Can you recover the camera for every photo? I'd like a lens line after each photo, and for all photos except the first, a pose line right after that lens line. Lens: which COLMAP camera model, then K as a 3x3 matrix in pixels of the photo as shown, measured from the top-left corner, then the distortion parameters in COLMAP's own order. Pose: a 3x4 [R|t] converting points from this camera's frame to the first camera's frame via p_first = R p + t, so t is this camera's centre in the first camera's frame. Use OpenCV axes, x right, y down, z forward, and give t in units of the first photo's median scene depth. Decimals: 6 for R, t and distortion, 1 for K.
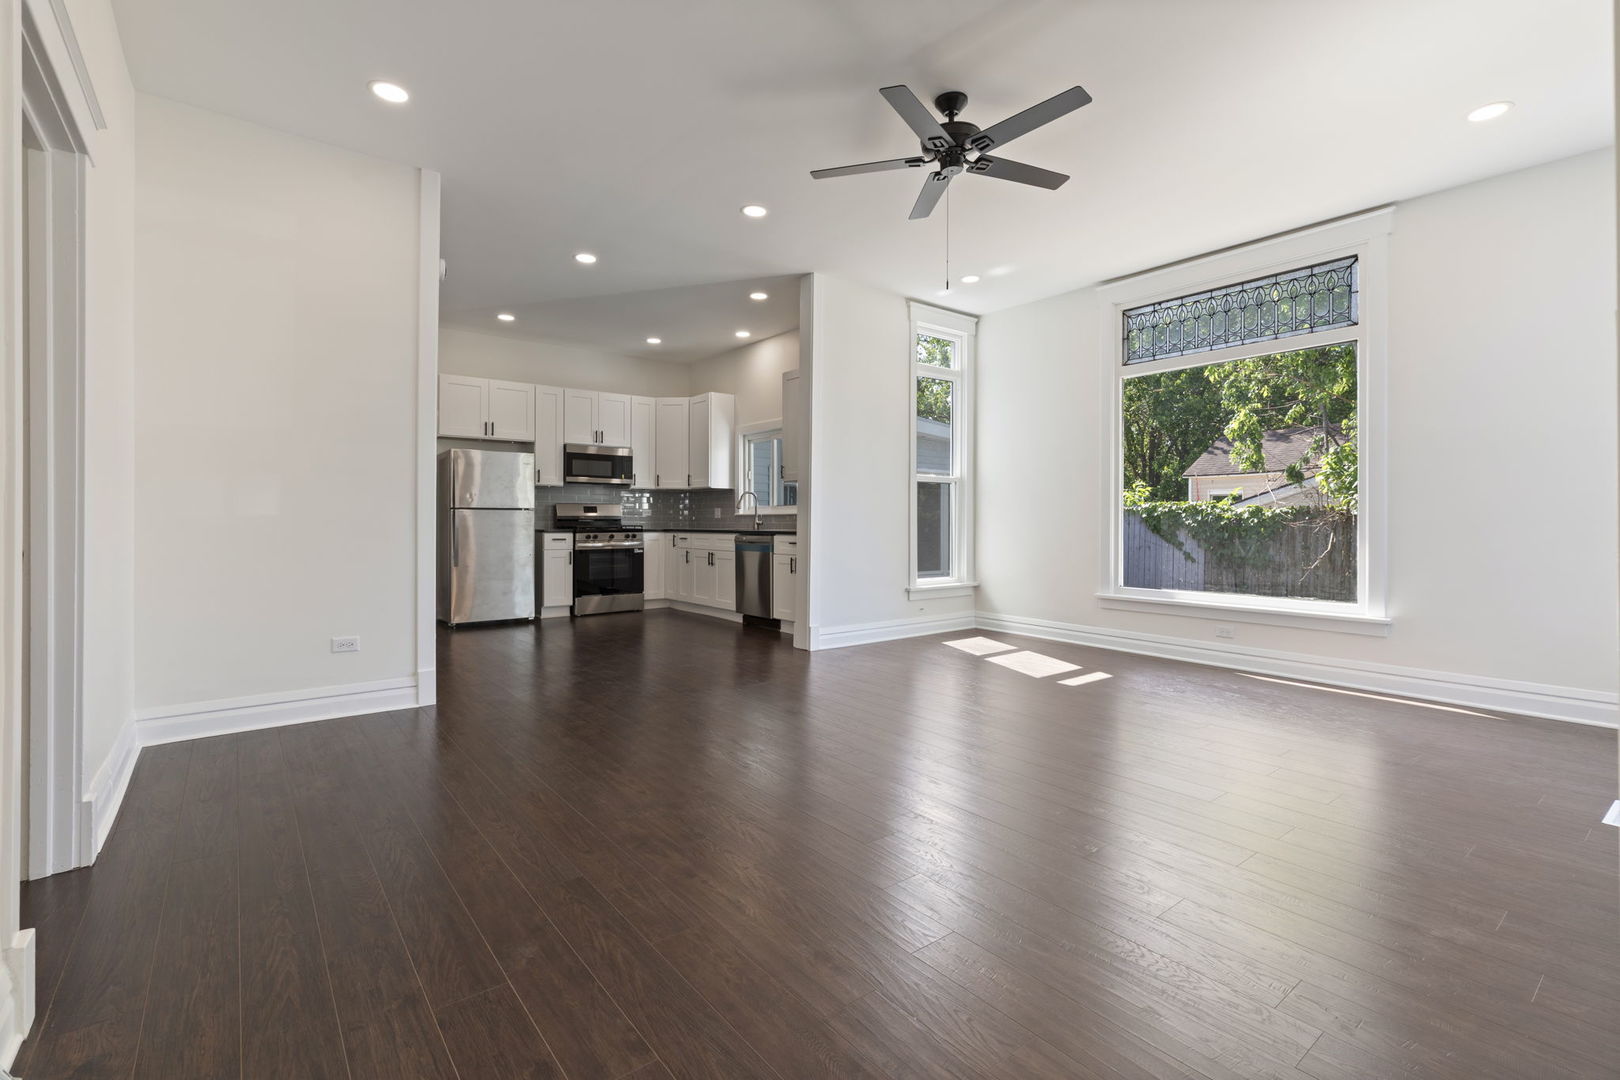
lens RADIAL K [[731.9, 0, 811.1], [0, 731.9, 521.0], [0, 0, 1]] dist [0.009068, -0.000136]
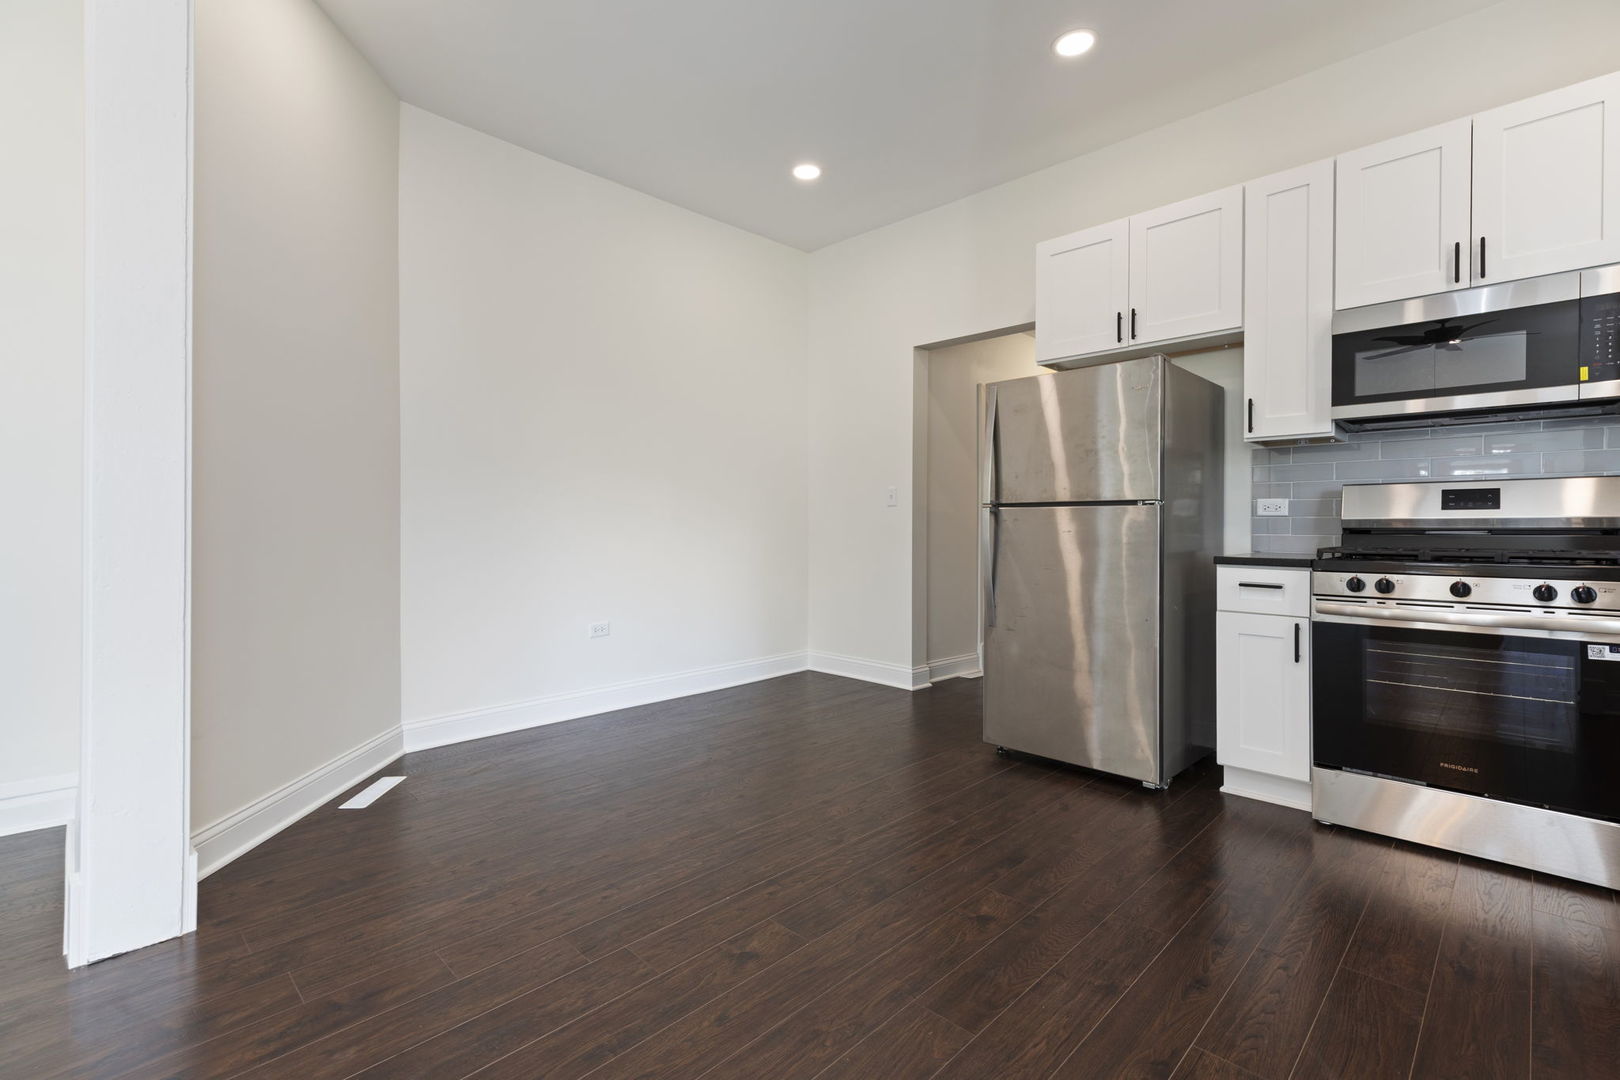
lens RADIAL K [[731.9, 0, 811.1], [0, 731.9, 521.0], [0, 0, 1]] dist [0.009068, -0.000136]
pose [[0.117459, -0.006802, -0.993054, -0.016364], [-0.003178, 0.999969, -0.007225, -0.002693], [0.993073, 0.004005, 0.117434, 0.709695]]
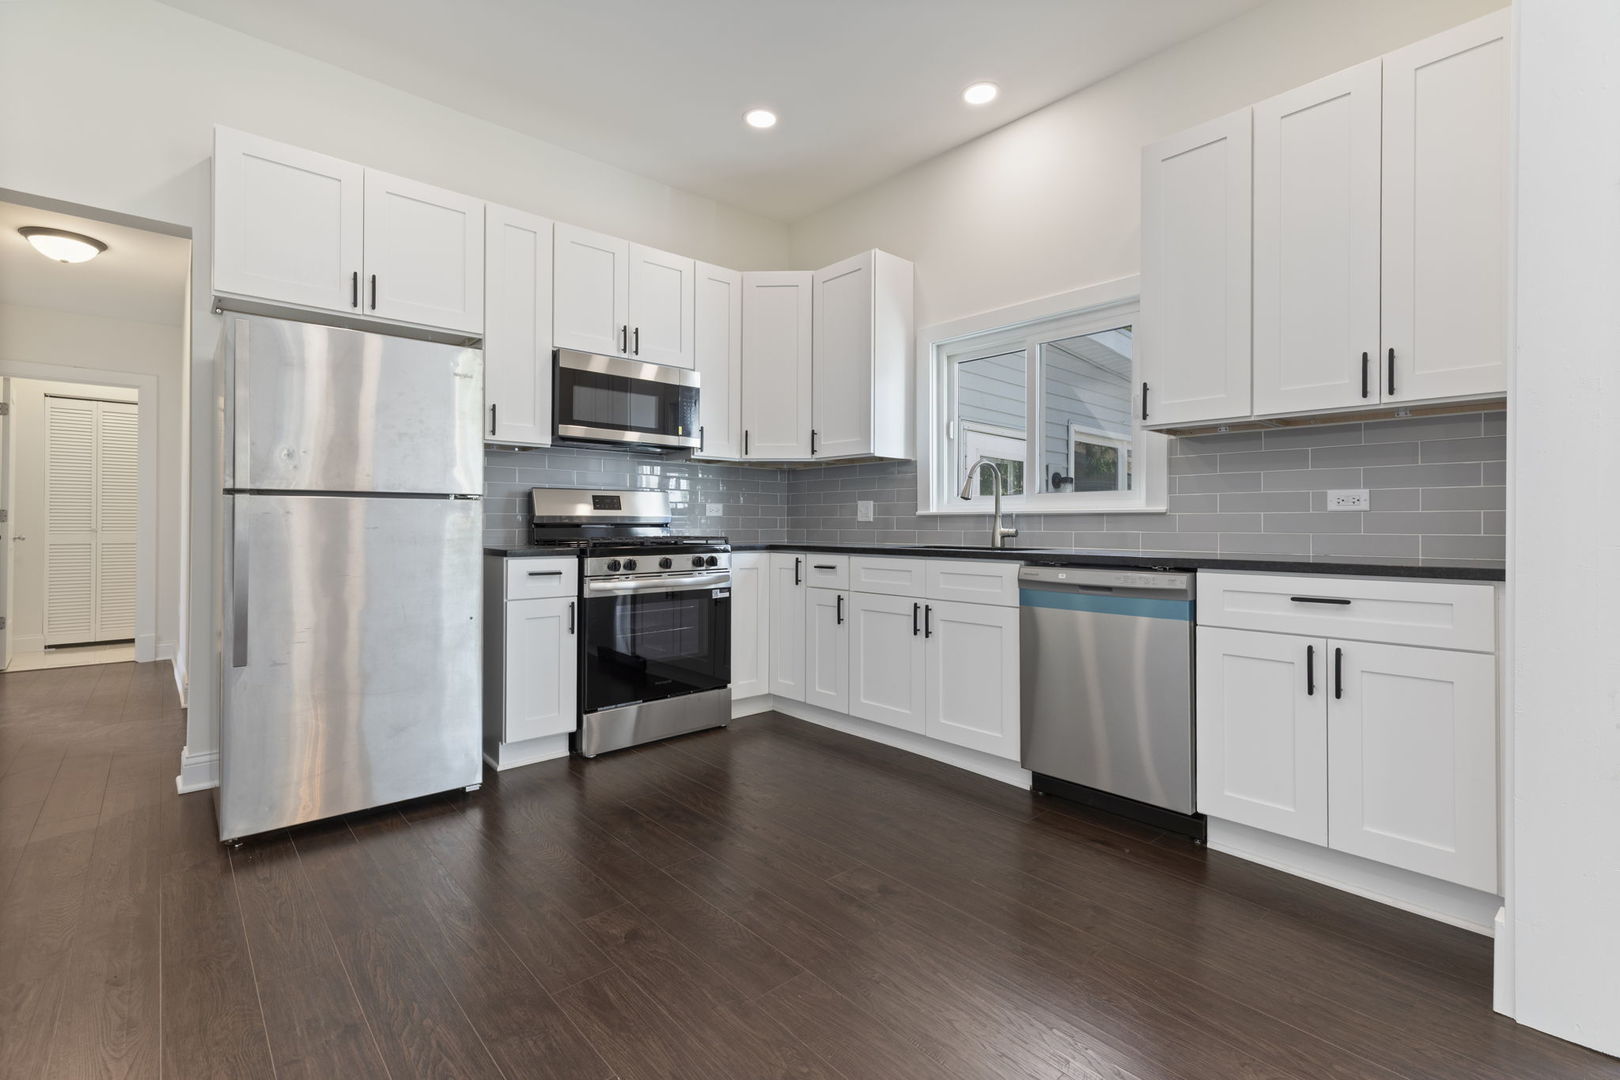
lens RADIAL K [[731.9, 0, 811.1], [0, 731.9, 521.0], [0, 0, 1]] dist [0.009068, -0.000136]
pose [[0.998436, 0.000016, 0.055904, -0.209732], [0.000271, 0.999987, -0.005117, -0.001691], [-0.055904, 0.005125, 0.998423, 0.560916]]
